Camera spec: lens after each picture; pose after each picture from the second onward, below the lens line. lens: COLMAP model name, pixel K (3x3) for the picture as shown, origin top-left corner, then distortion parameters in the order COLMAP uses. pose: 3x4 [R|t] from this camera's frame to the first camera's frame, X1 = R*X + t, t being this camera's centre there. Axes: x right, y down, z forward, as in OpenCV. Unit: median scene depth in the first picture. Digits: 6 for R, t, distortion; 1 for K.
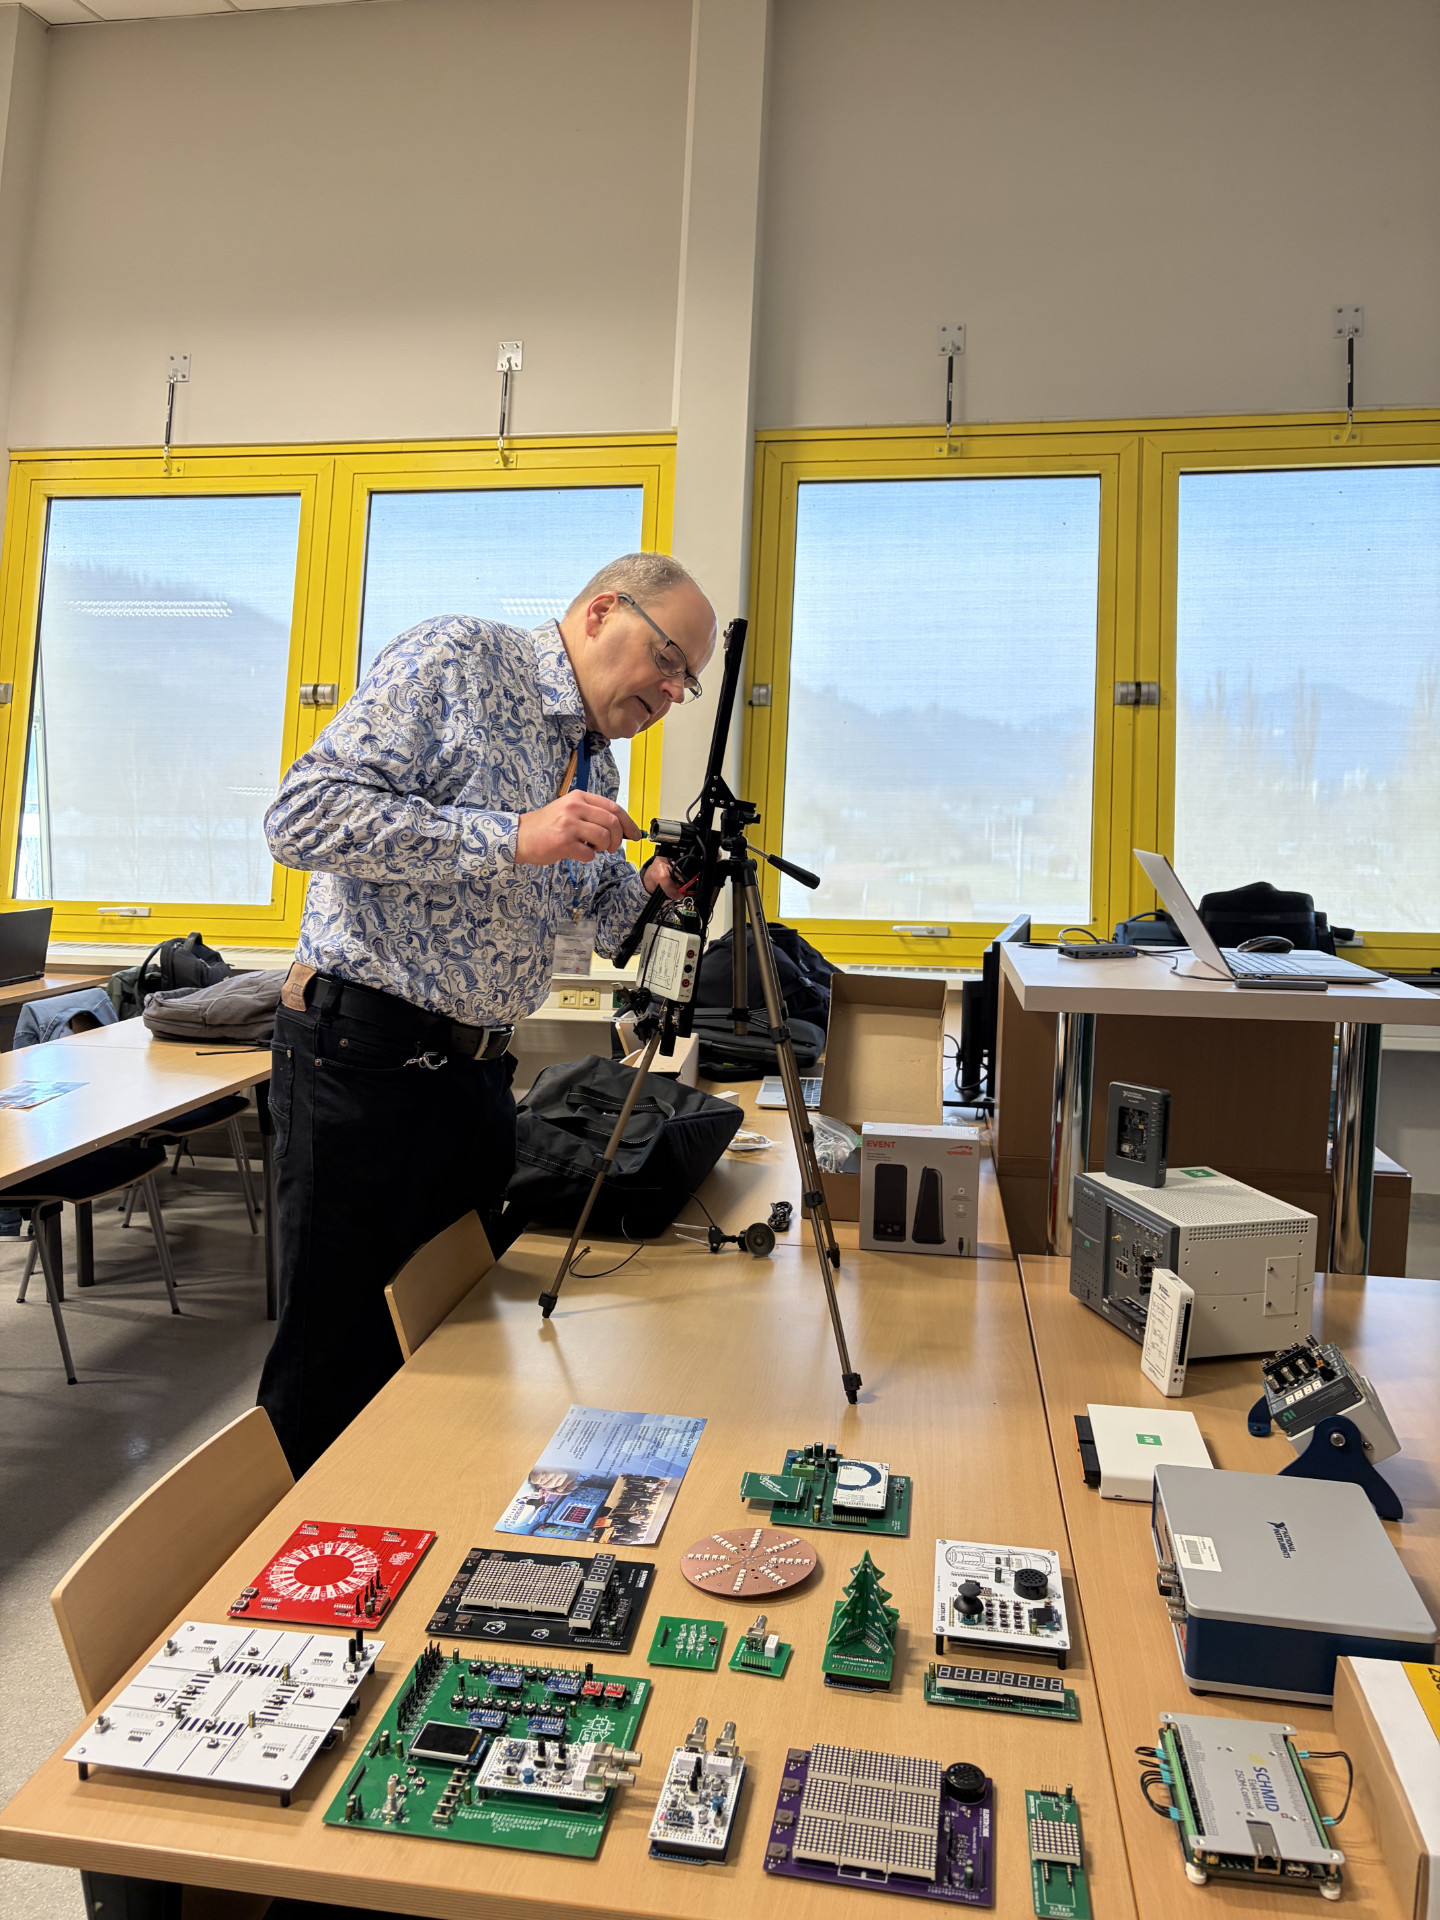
lens RADIAL K [[1434.4, 0, 708.2], [0, 1434.4, 958.2], [0, 0, 1]] dist [0.043493, -0.038703]
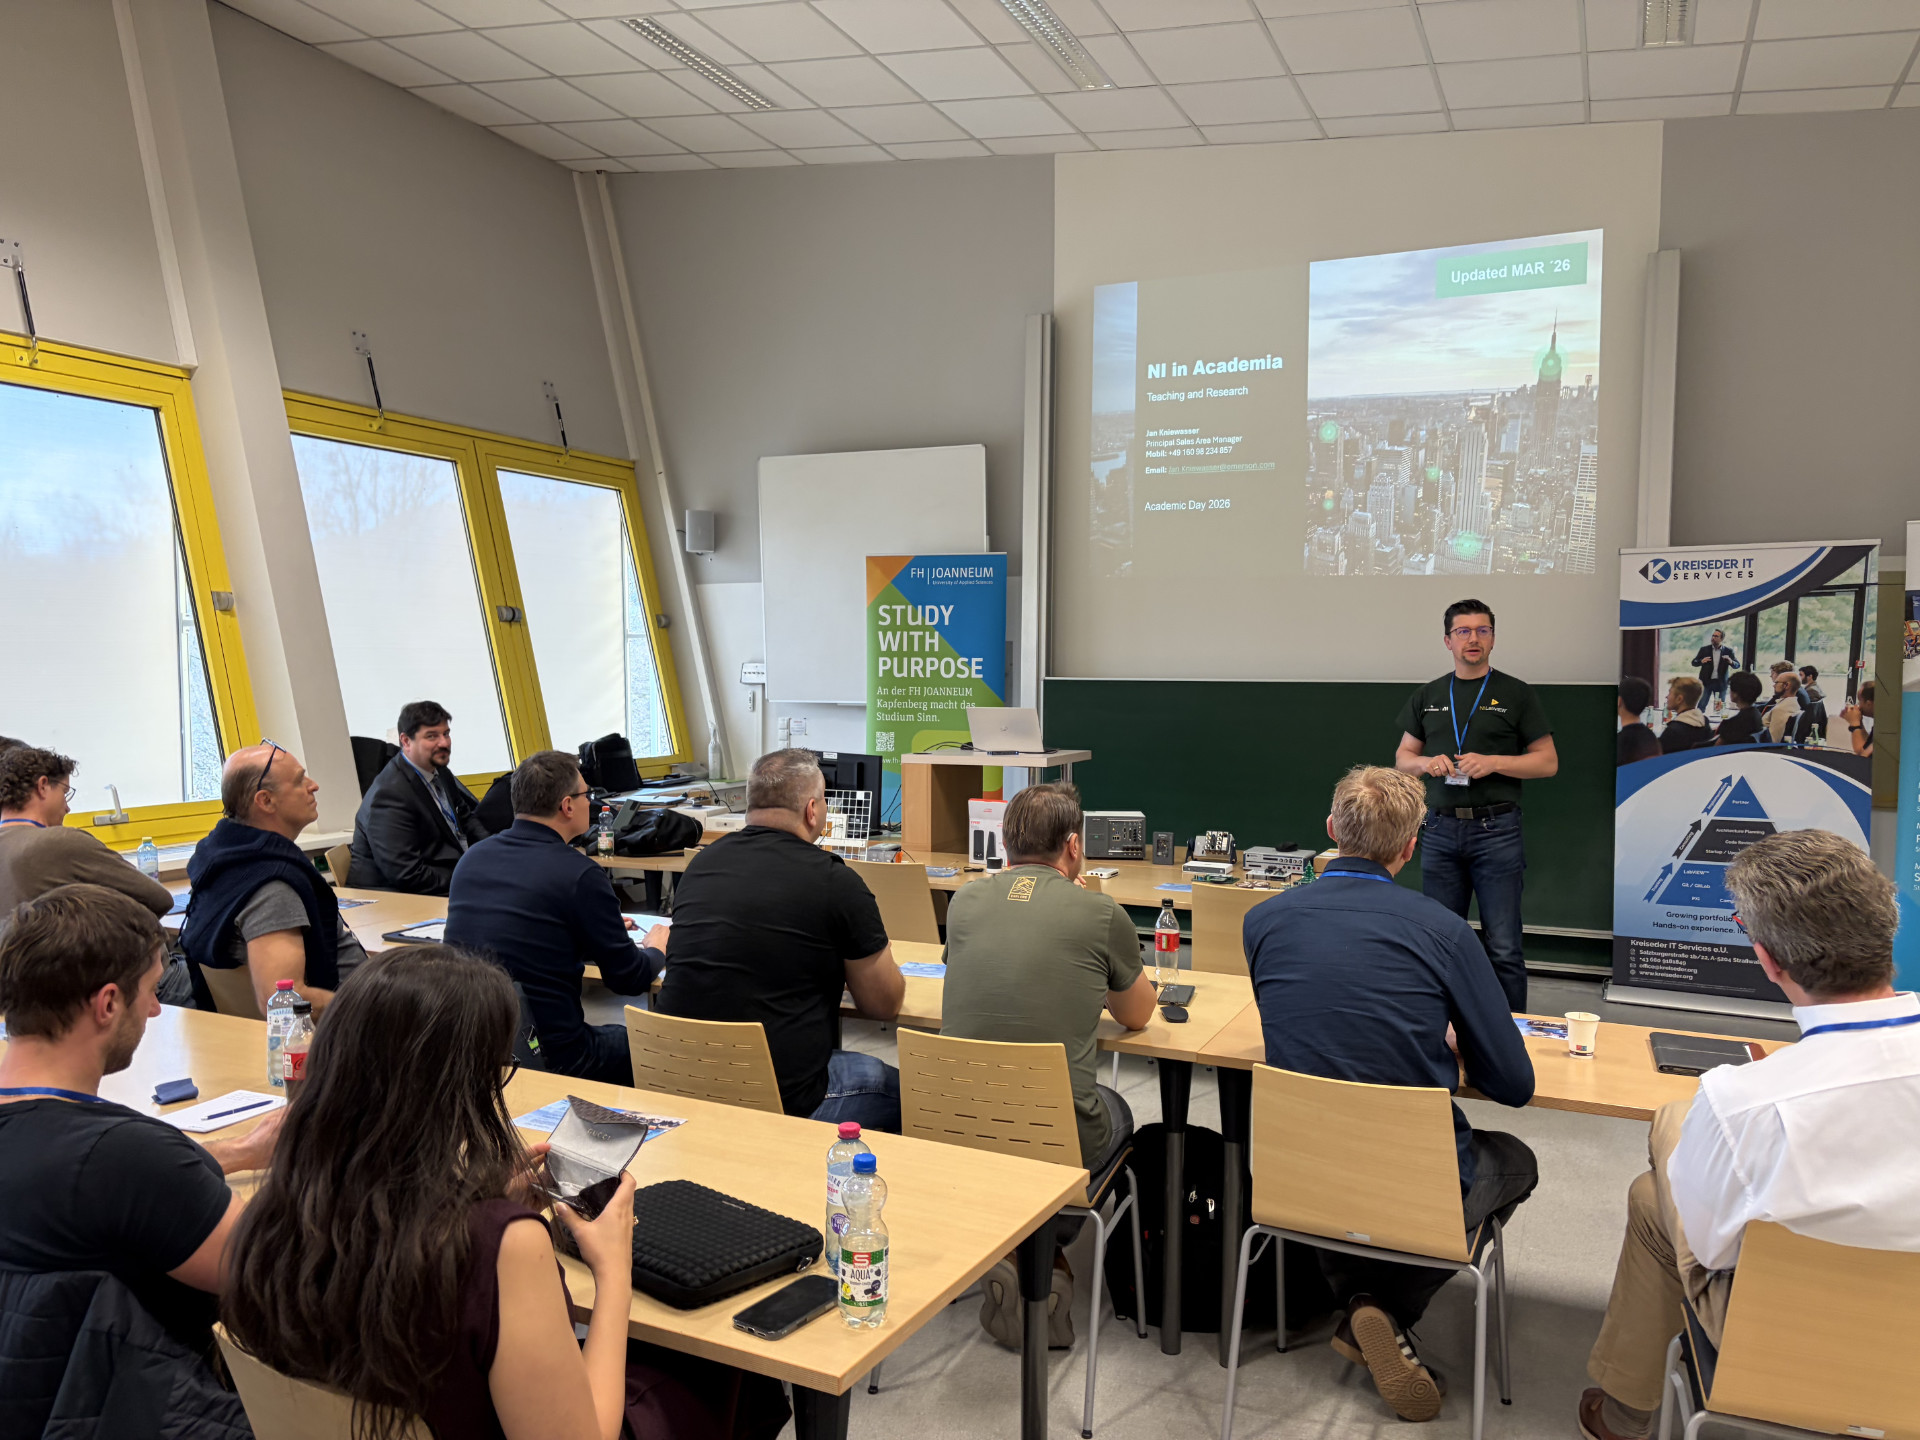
lens RADIAL K [[1434.4, 0, 961.6], [0, 1434.4, 730.3], [0, 0, 1]] dist [0.043493, -0.038703]
pose [[0.264609, -0.056228, 0.962715, -1.030262], [0.107707, 0.993776, 0.028439, -0.056065], [-0.958322, 0.096166, 0.269018, 0.160549]]
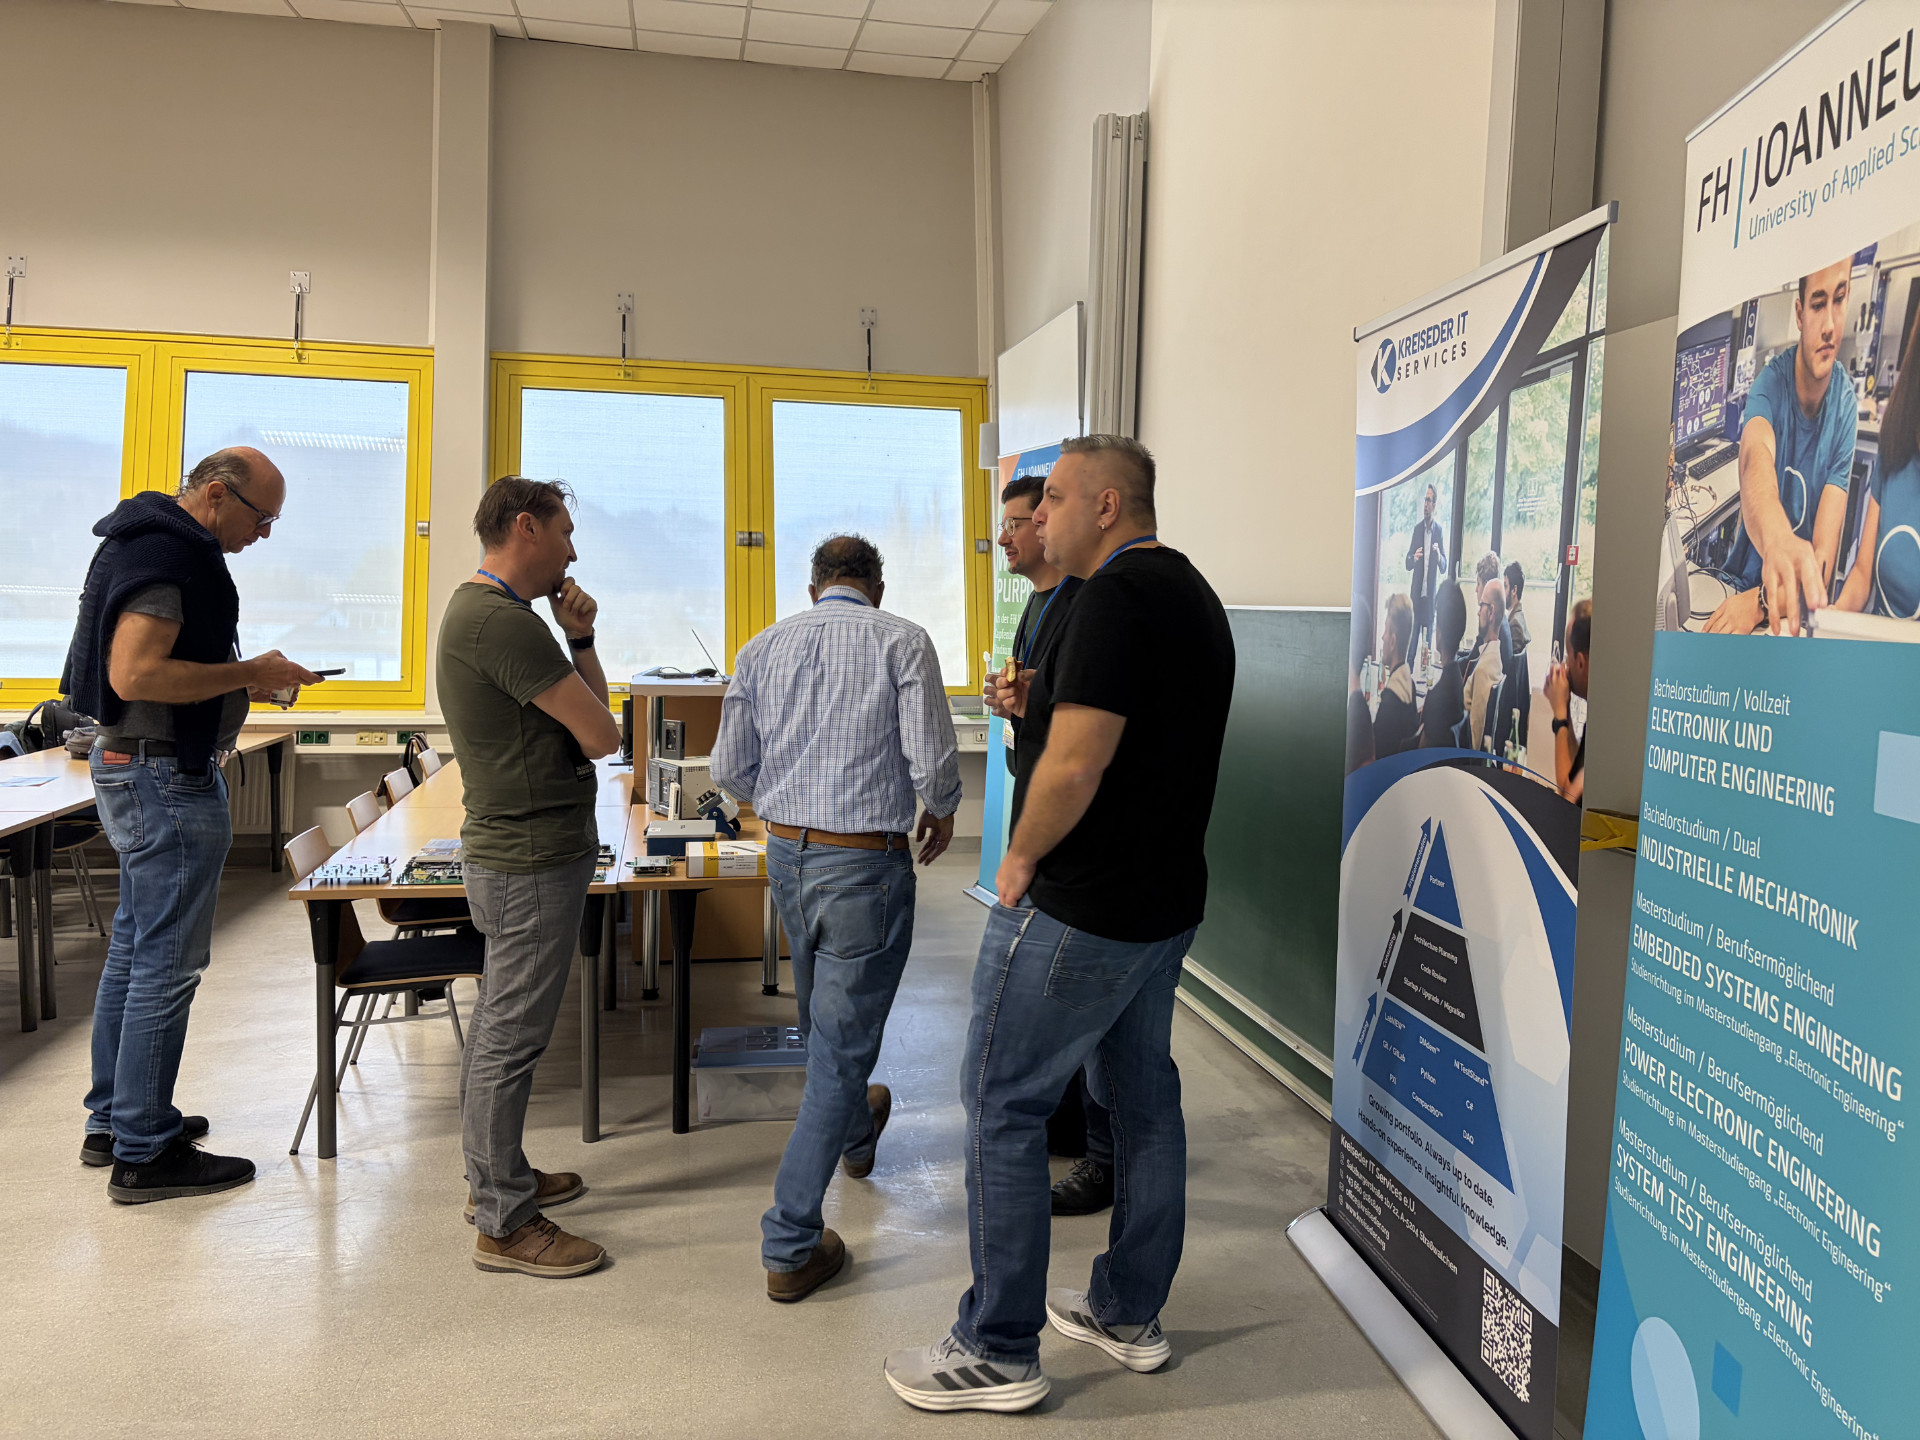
lens RADIAL K [[1434.4, 0, 965.6], [0, 1434.4, 711.7], [0, 0, 1]] dist [0.043493, -0.038703]
pose [[0.936624, -0.022212, 0.349630, -0.038206], [0.032259, 0.999216, -0.022937, 0.053283], [-0.348847, 0.032762, 0.936607, -0.565273]]
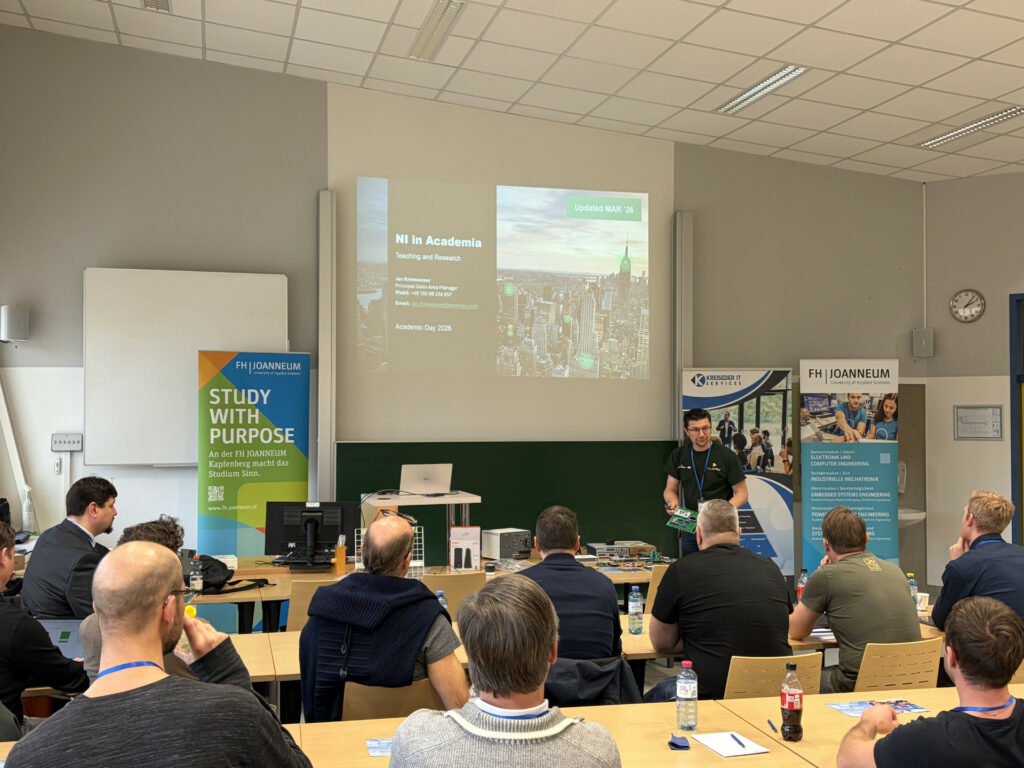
lens RADIAL K [[1056.3, 0, 496.5], [0, 1056.3, 381.5], [0, 0, 1]] dist [0.063780, 0.000000]
pose [[-0.404454, 0.018927, 0.914362, -1.100035], [0.099223, 0.994792, 0.023298, -0.161816], [-0.909160, 0.100148, -0.404226, 0.892891]]
